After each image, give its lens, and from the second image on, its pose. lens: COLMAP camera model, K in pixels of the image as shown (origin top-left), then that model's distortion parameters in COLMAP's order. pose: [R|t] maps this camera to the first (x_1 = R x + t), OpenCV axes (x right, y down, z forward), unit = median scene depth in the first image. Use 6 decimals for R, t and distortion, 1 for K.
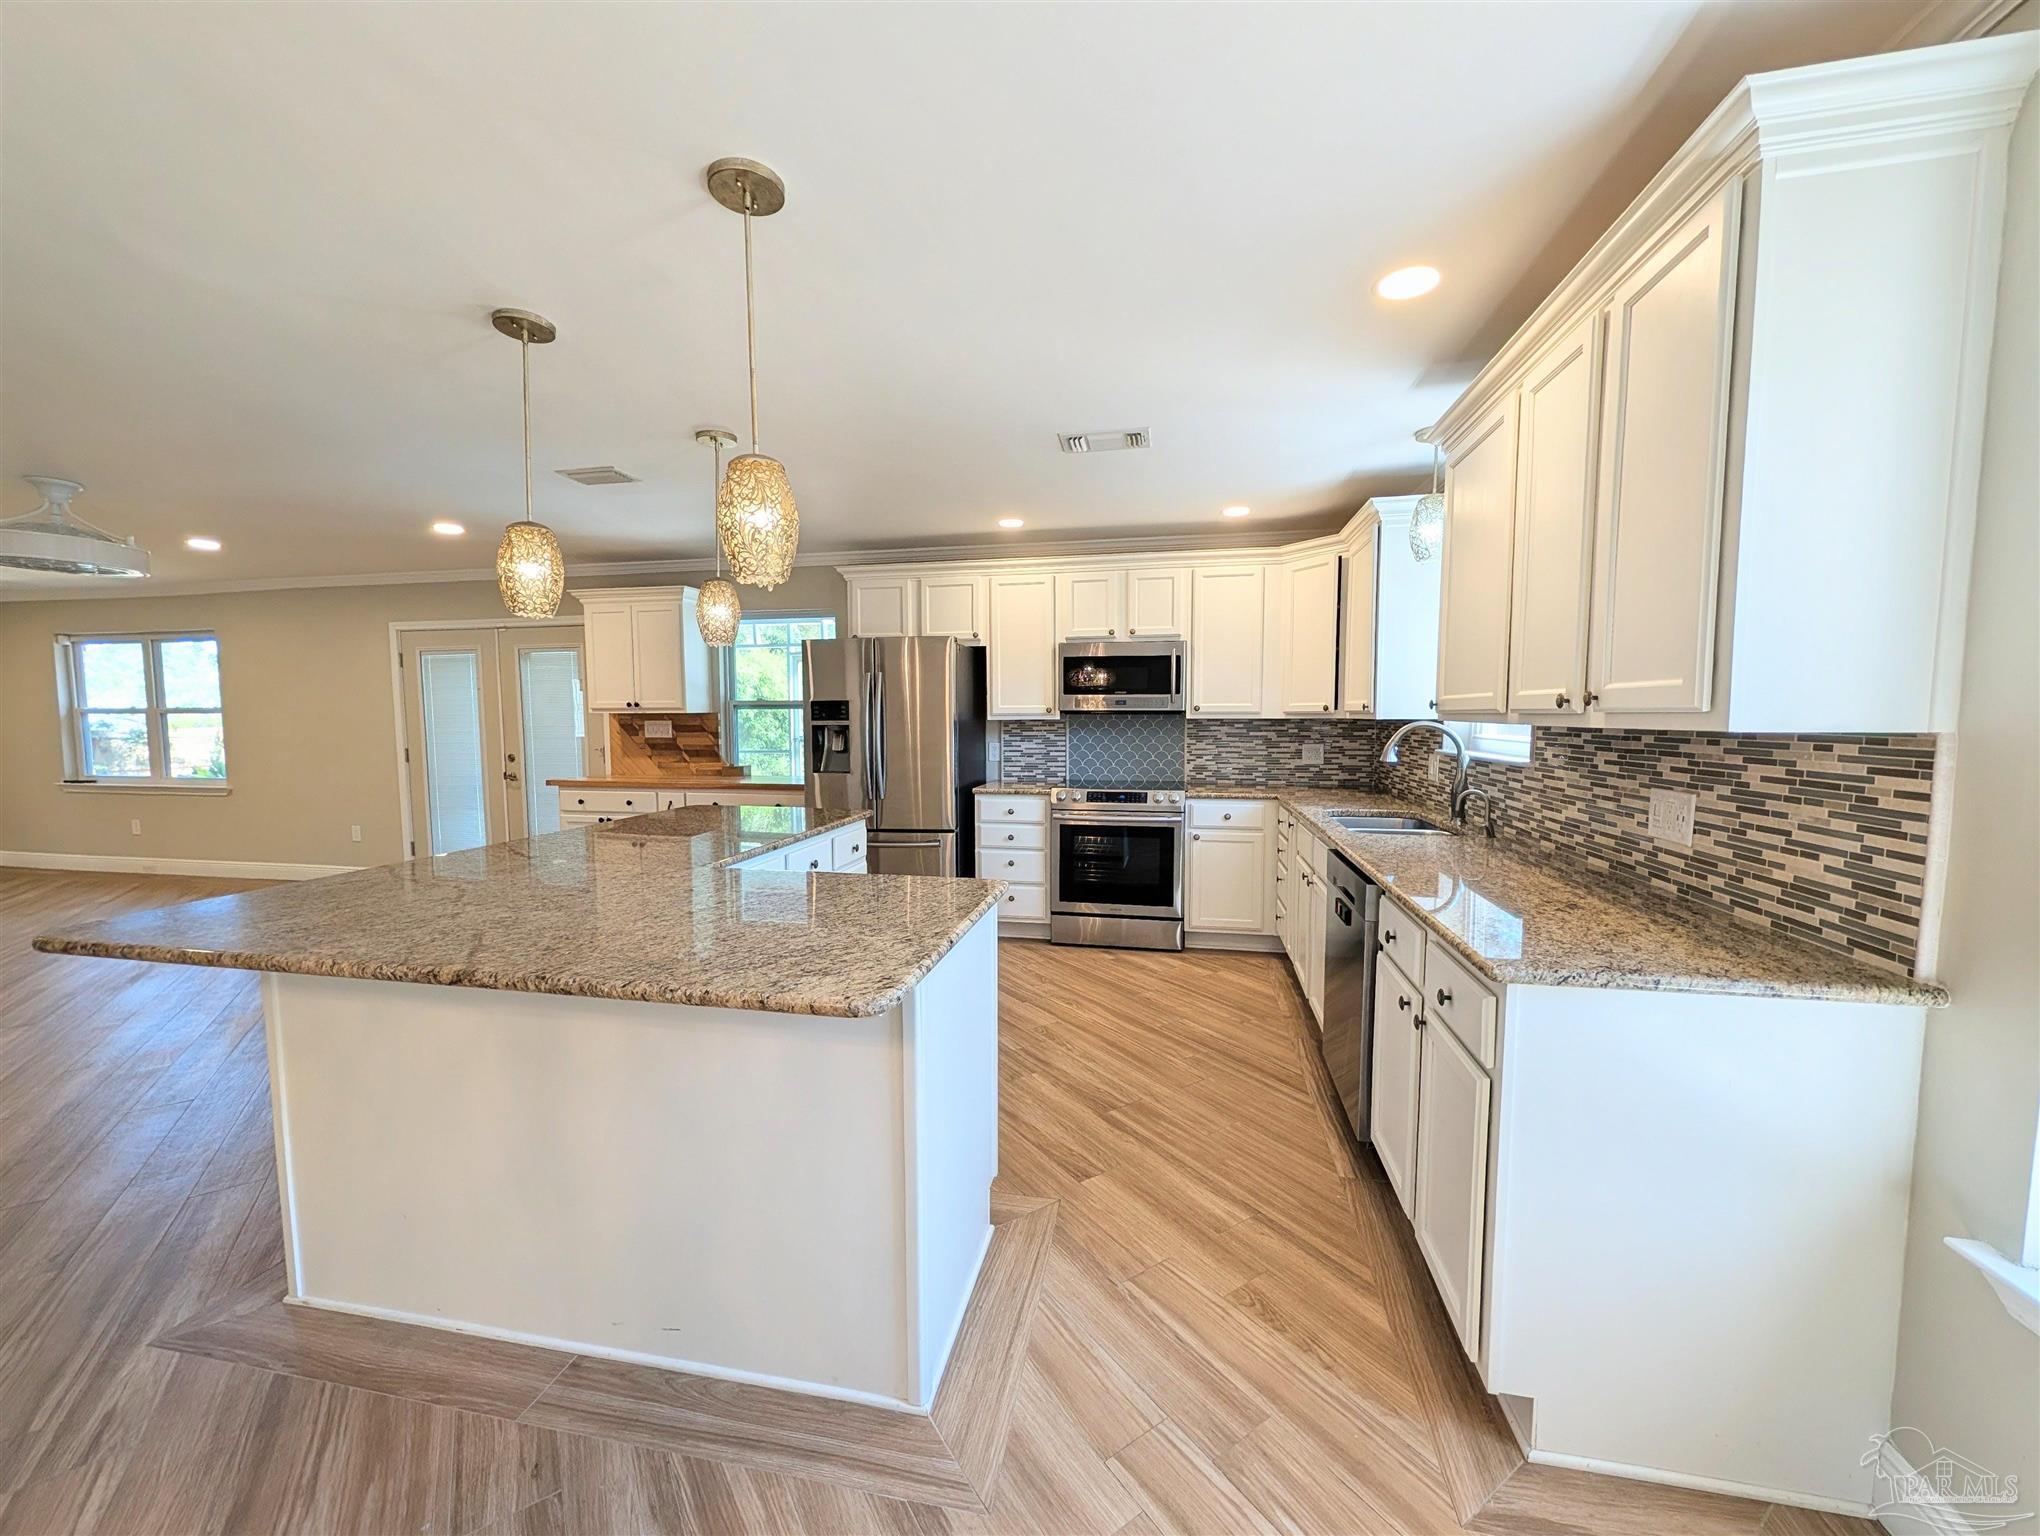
lens RADIAL K [[785.1, 0, 1022.1], [0, 785.1, 772.1], [0, 0, 1]] dist [-0.000313, 0.000738]
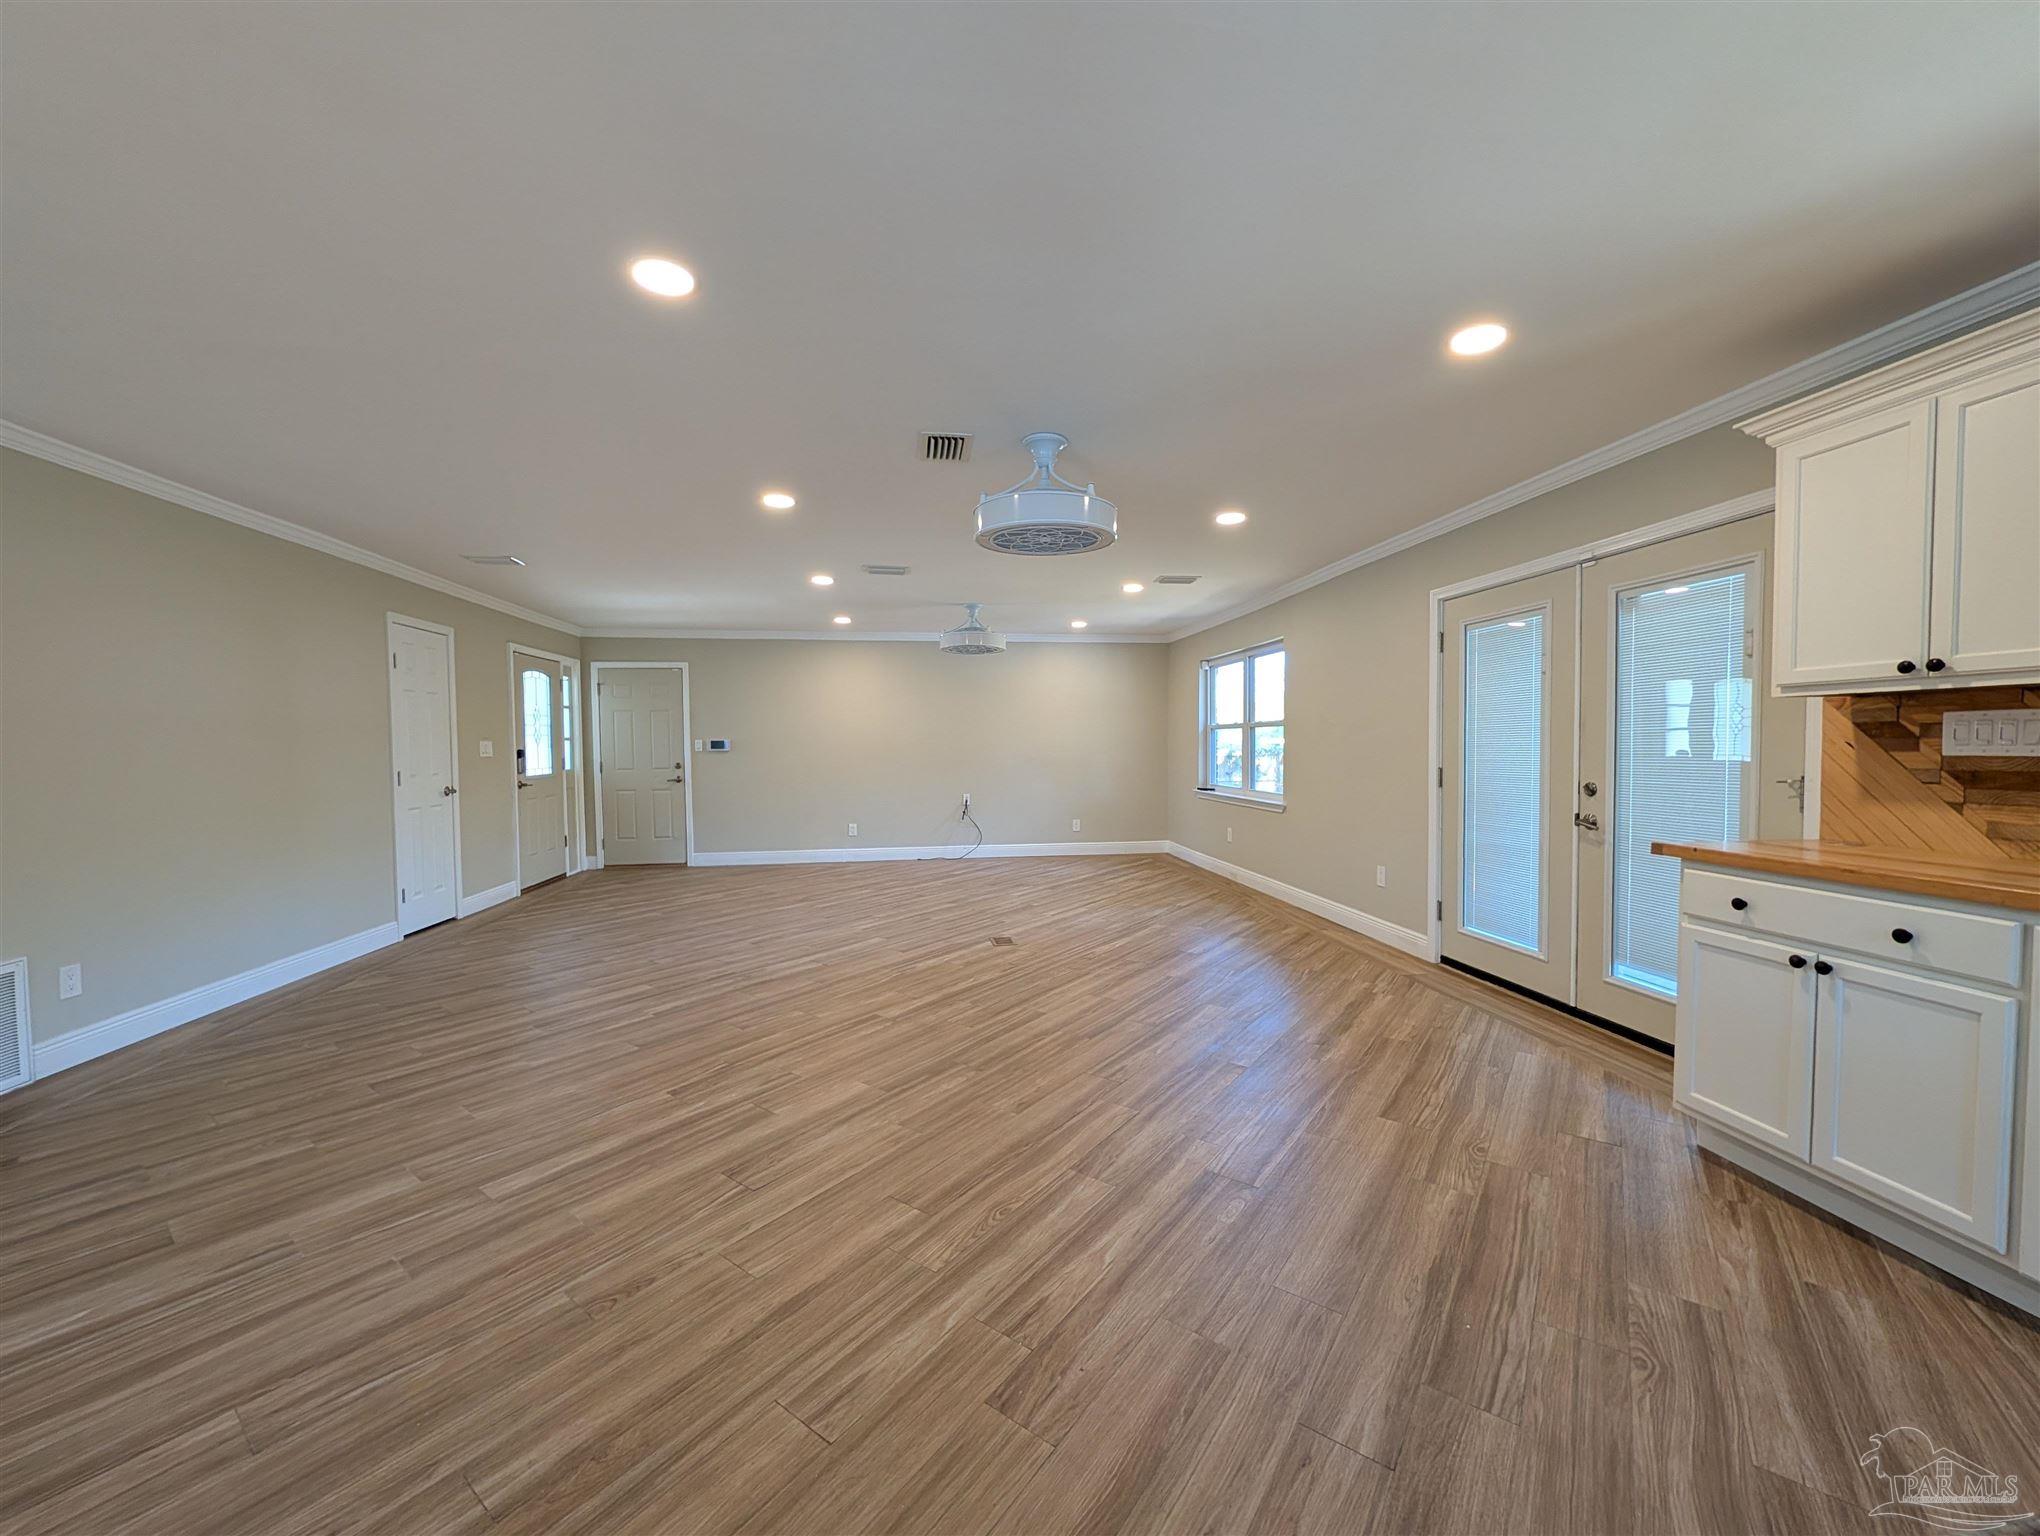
lens RADIAL K [[787.4, 0, 1020.4], [0, 787.4, 771.8], [0, 0, 1]] dist [0.000173, 0.000176]
pose [[0.332719, 0.032353, -0.942471, -0.312957], [-0.061964, 0.998002, 0.012384, -0.015090], [0.940988, 0.054279, 0.334059, 0.523724]]
